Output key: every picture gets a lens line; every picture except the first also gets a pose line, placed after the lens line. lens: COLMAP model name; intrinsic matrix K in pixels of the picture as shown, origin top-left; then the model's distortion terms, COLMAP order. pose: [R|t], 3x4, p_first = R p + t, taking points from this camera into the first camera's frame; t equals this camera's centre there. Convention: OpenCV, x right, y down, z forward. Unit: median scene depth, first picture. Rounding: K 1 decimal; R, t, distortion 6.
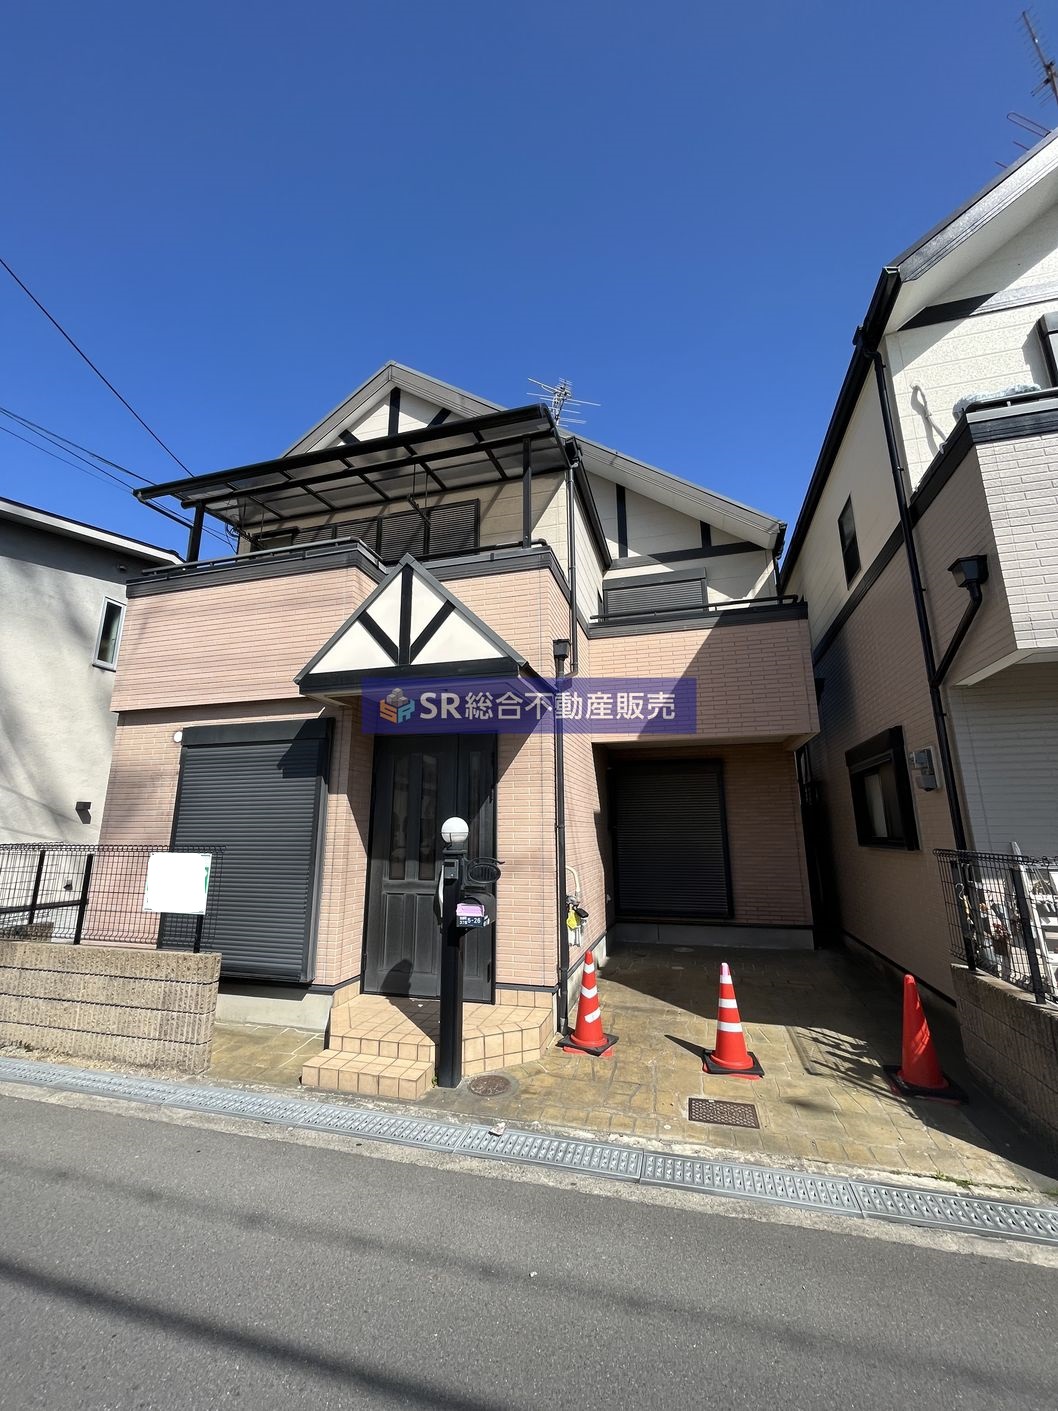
lens RADIAL K [[573.5, 0, 521.7], [0, 573.5, 698.1], [0, 0, 1]] dist [-0.003072, 0.000441]
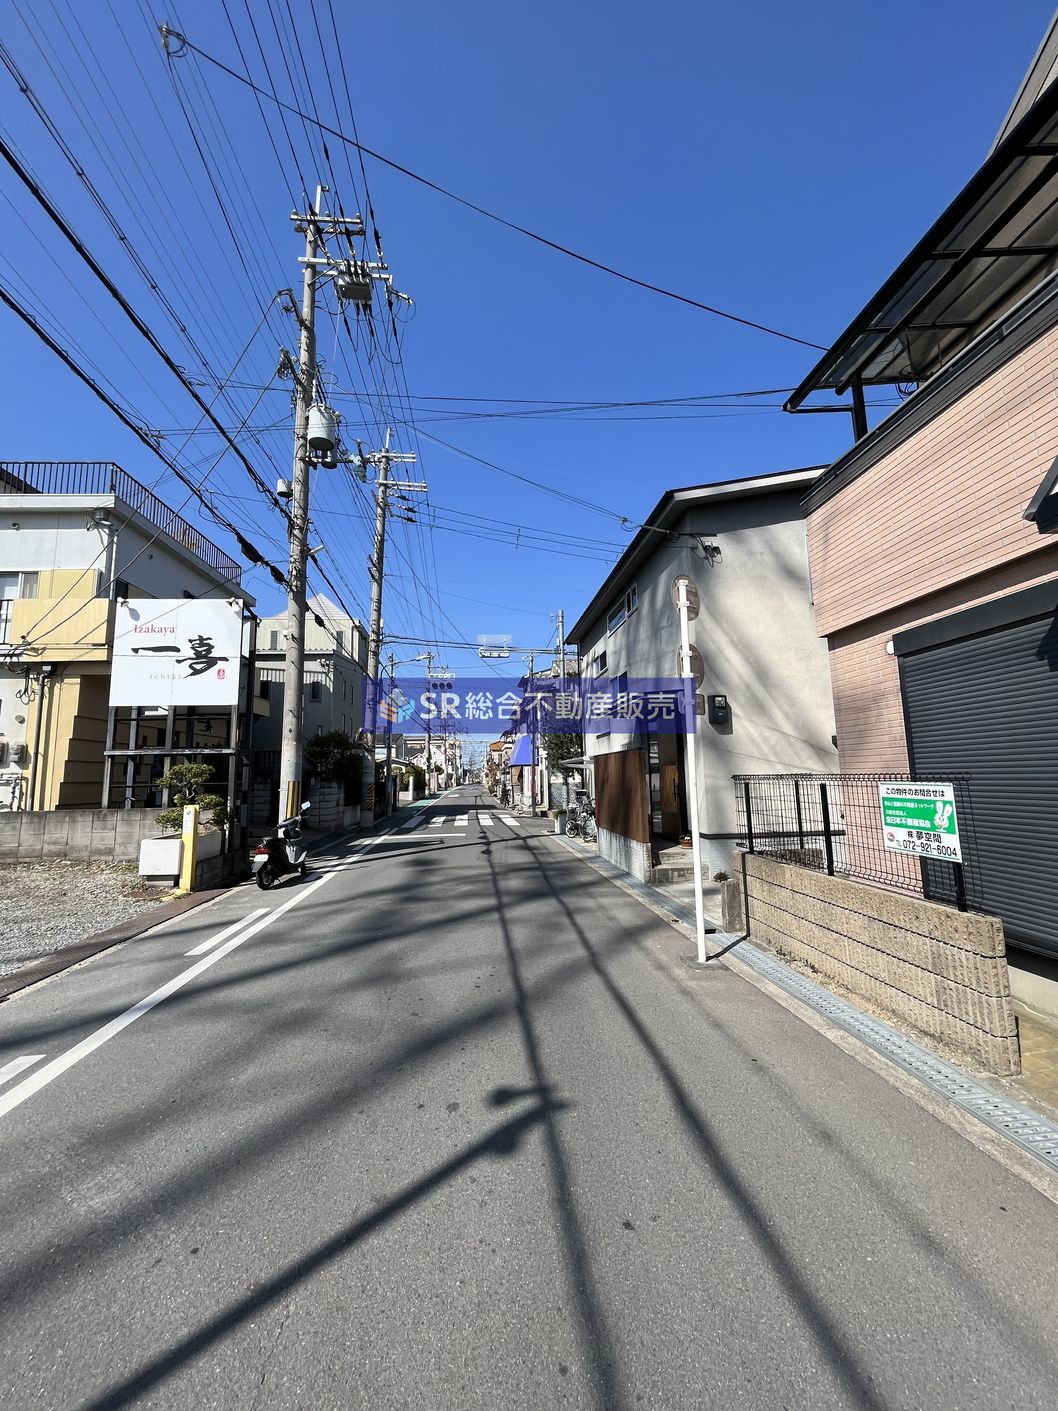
lens RADIAL K [[573.5, 0, 521.7], [0, 573.5, 698.1], [0, 0, 1]] dist [-0.003072, 0.000441]
pose [[0.364134, -0.132364, -0.921893, -0.036772], [0.232755, 0.971373, -0.047533, 0.055902], [0.901794, -0.197267, 0.384518, 0.186159]]
